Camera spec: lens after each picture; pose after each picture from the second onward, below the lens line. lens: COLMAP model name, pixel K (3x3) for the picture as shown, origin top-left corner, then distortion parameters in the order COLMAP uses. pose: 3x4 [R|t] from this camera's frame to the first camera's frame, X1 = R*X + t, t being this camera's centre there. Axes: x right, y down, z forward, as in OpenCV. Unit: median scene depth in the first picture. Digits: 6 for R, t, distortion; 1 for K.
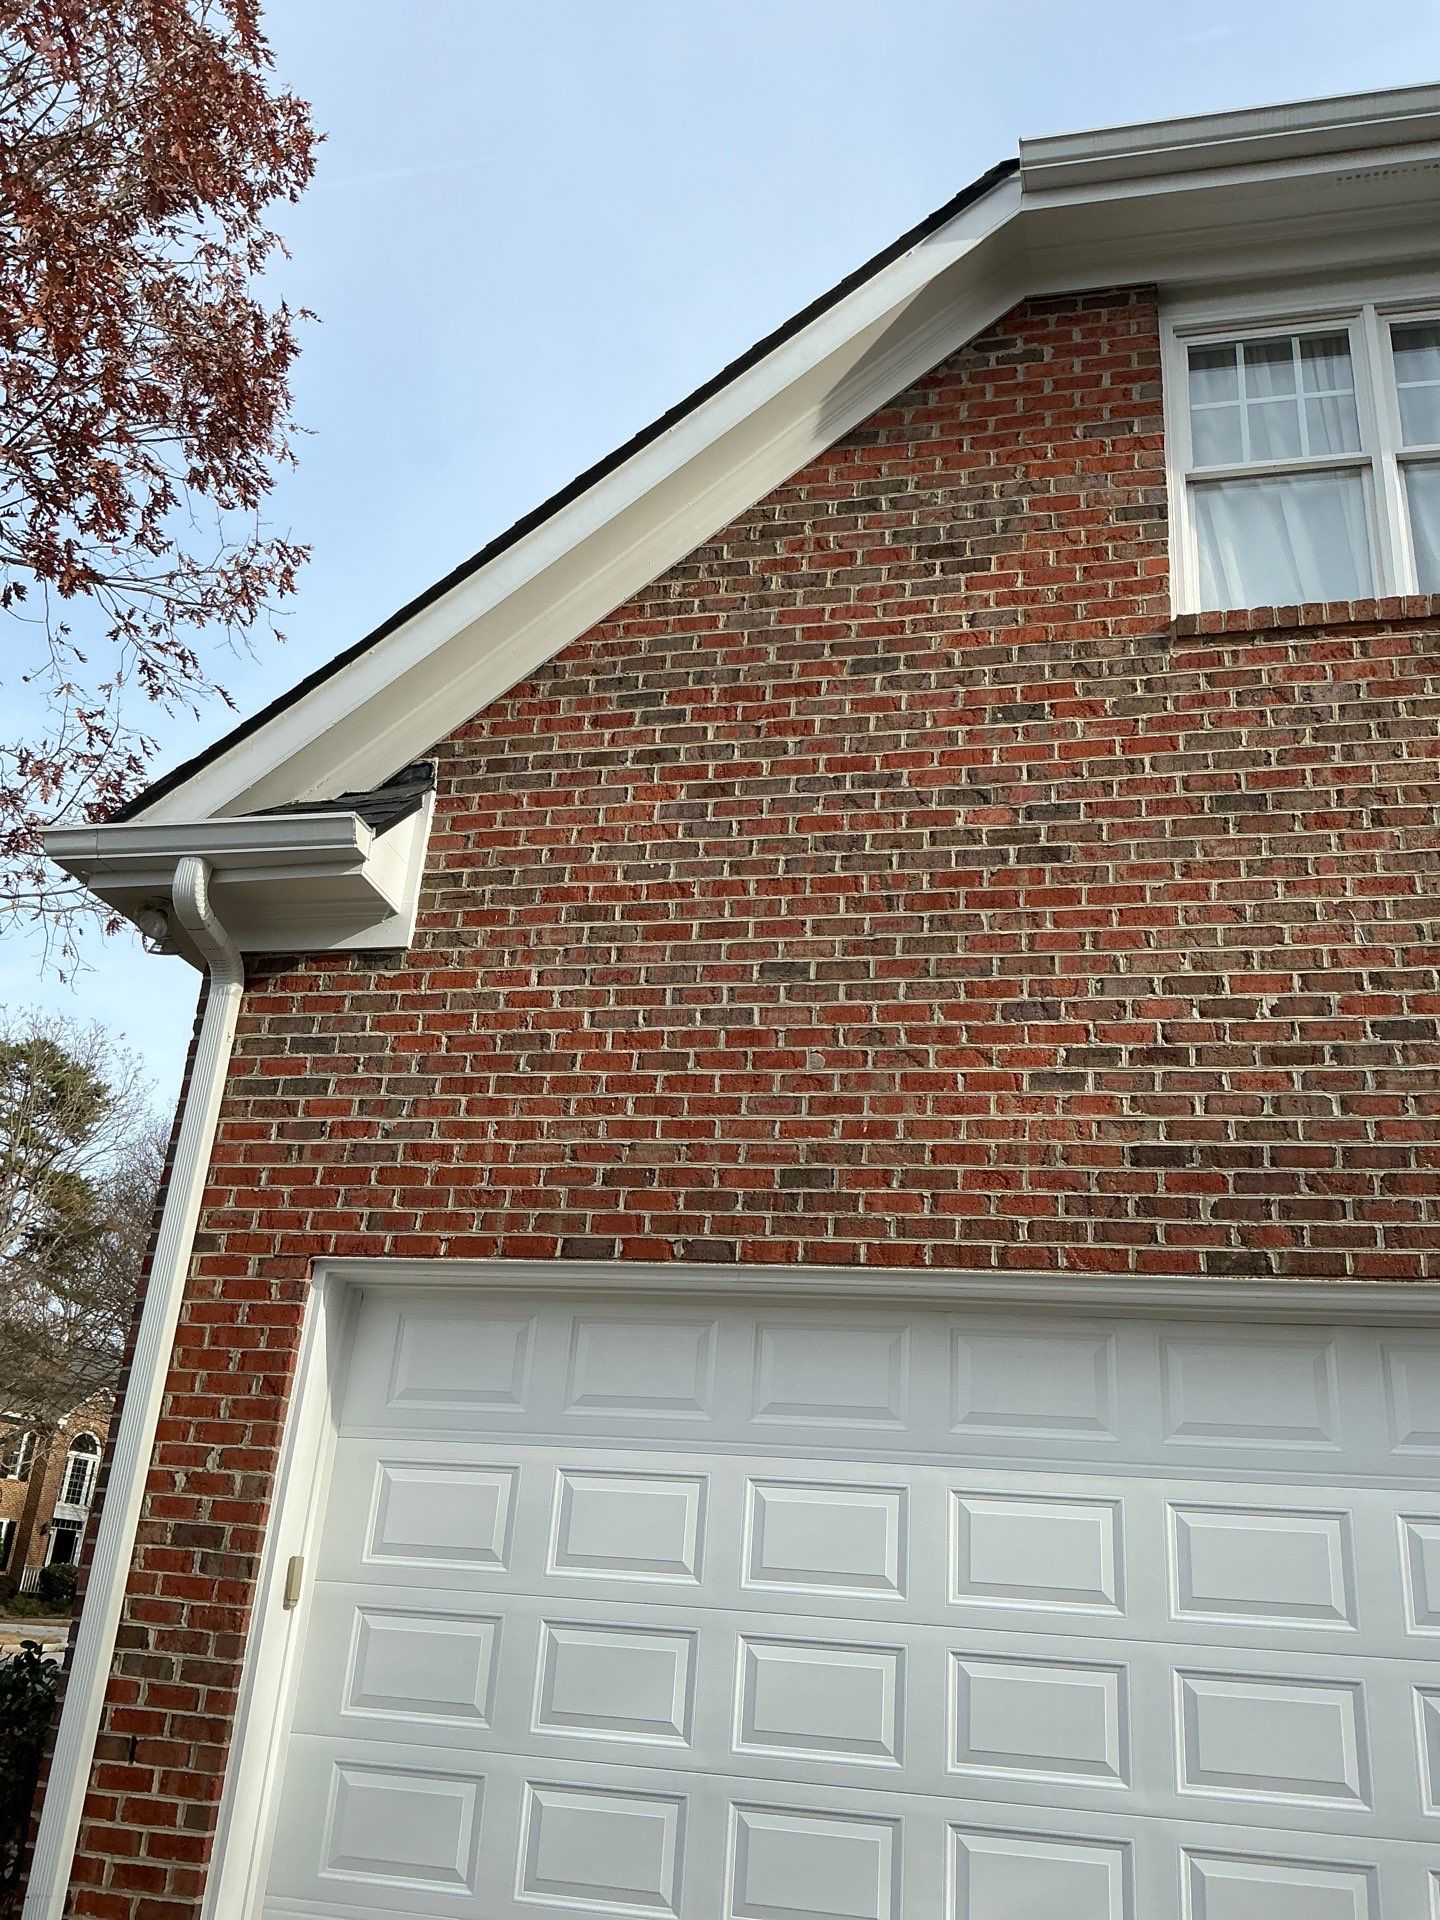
lens RADIAL K [[1668.7, 0, 684.5], [0, 1668.7, 931.0], [0, 0, 1]] dist [0.149140, -0.337568]
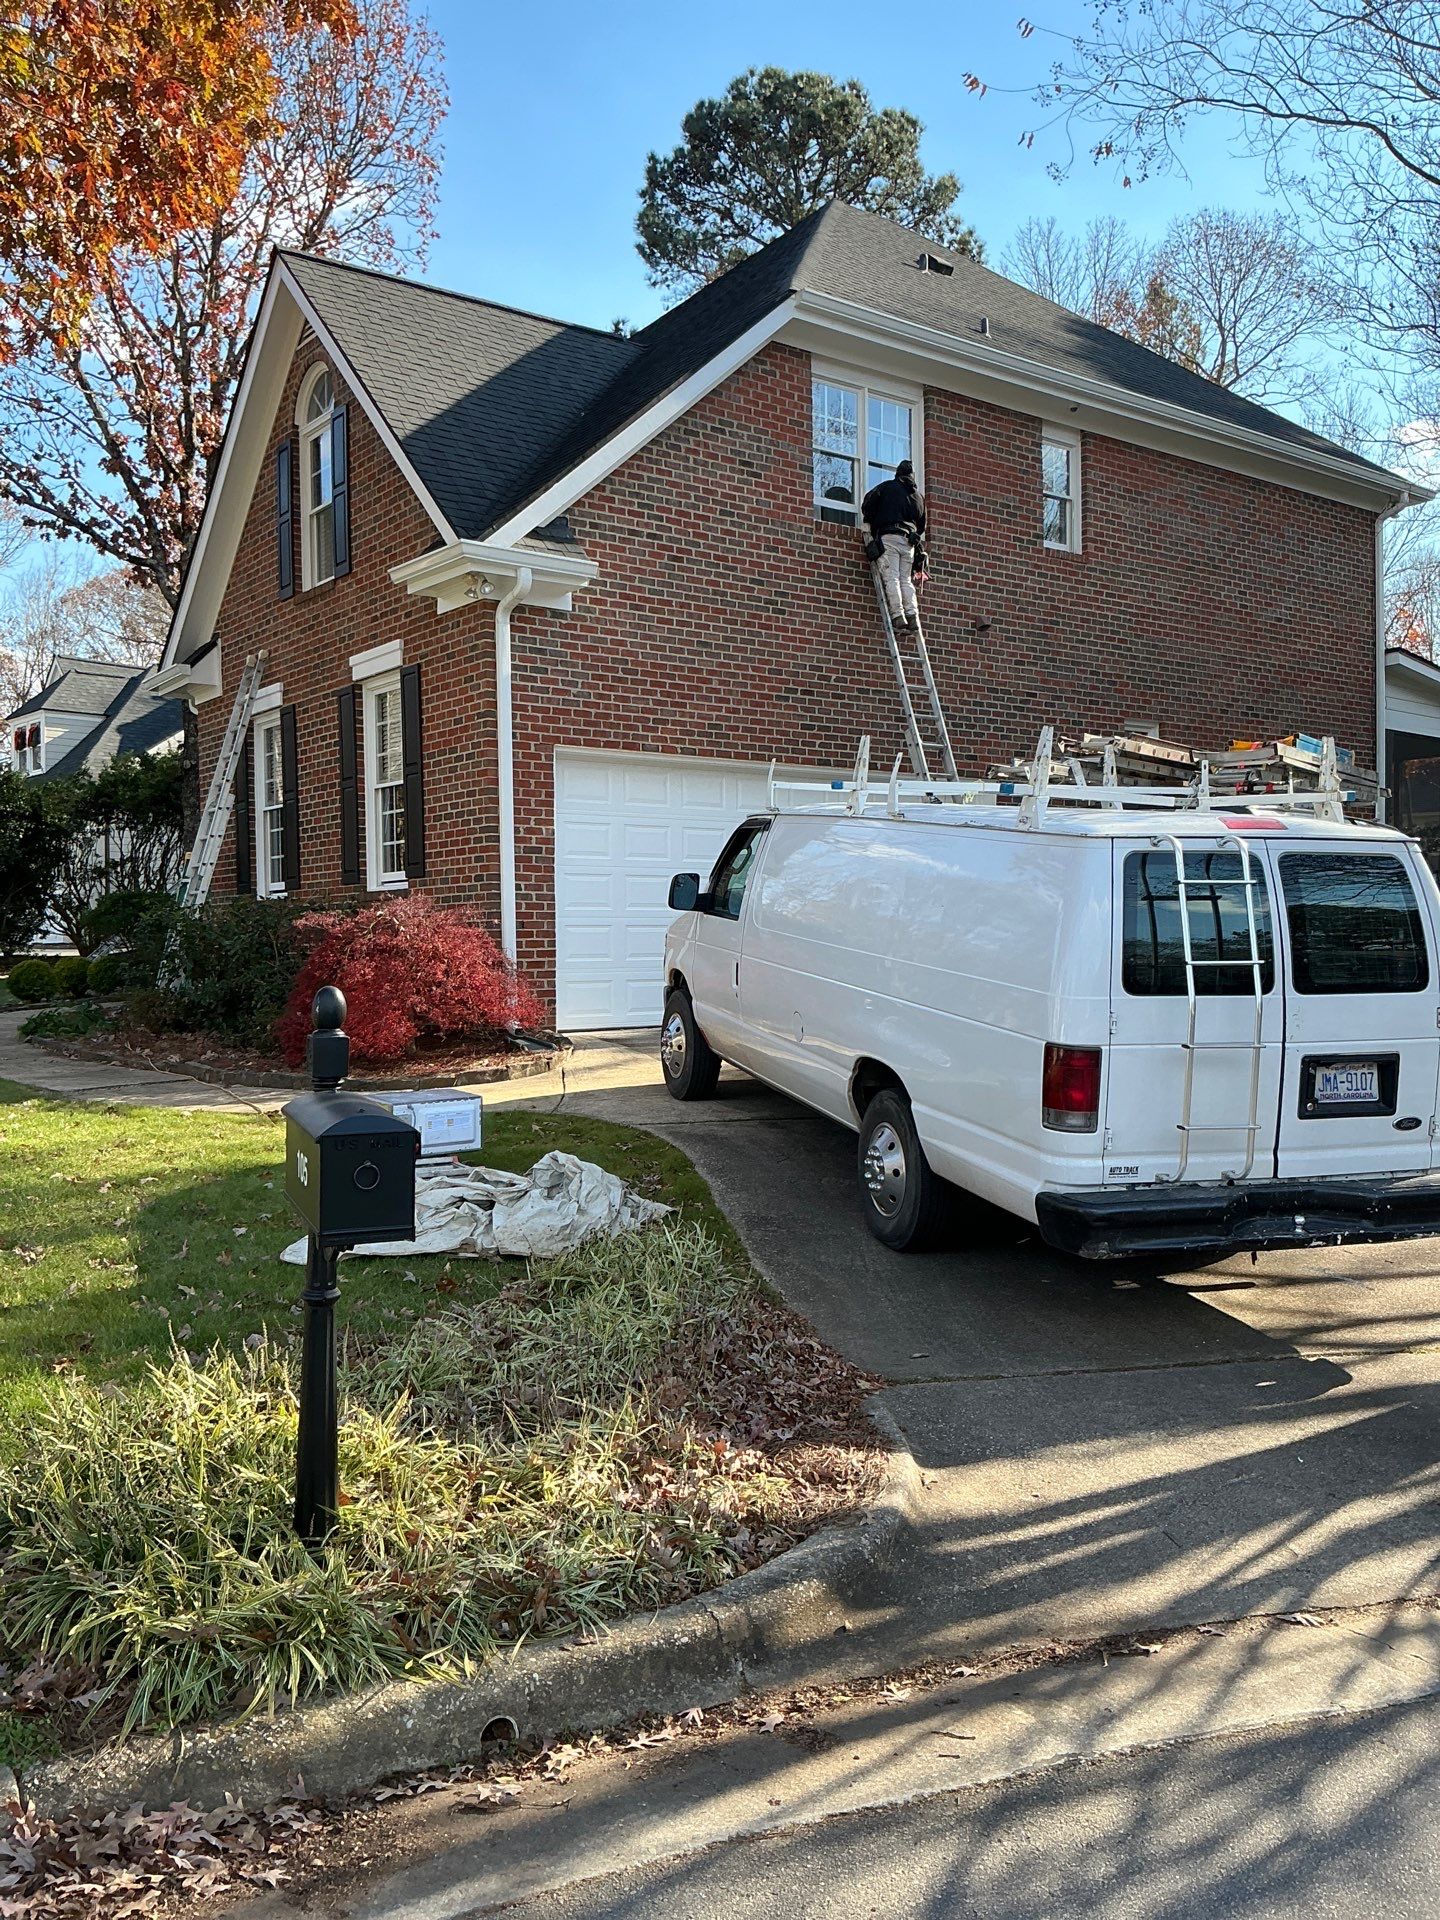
lens RADIAL K [[1574.1, 0, 731.7], [0, 1574.1, 957.3], [0, 0, 1]] dist [0.117853, -0.272425]
pose [[0.622004, -0.089833, 0.777844, -1.909330], [-0.266565, 0.909766, 0.318227, -0.334498], [-0.736243, -0.405285, 0.541932, -0.588034]]
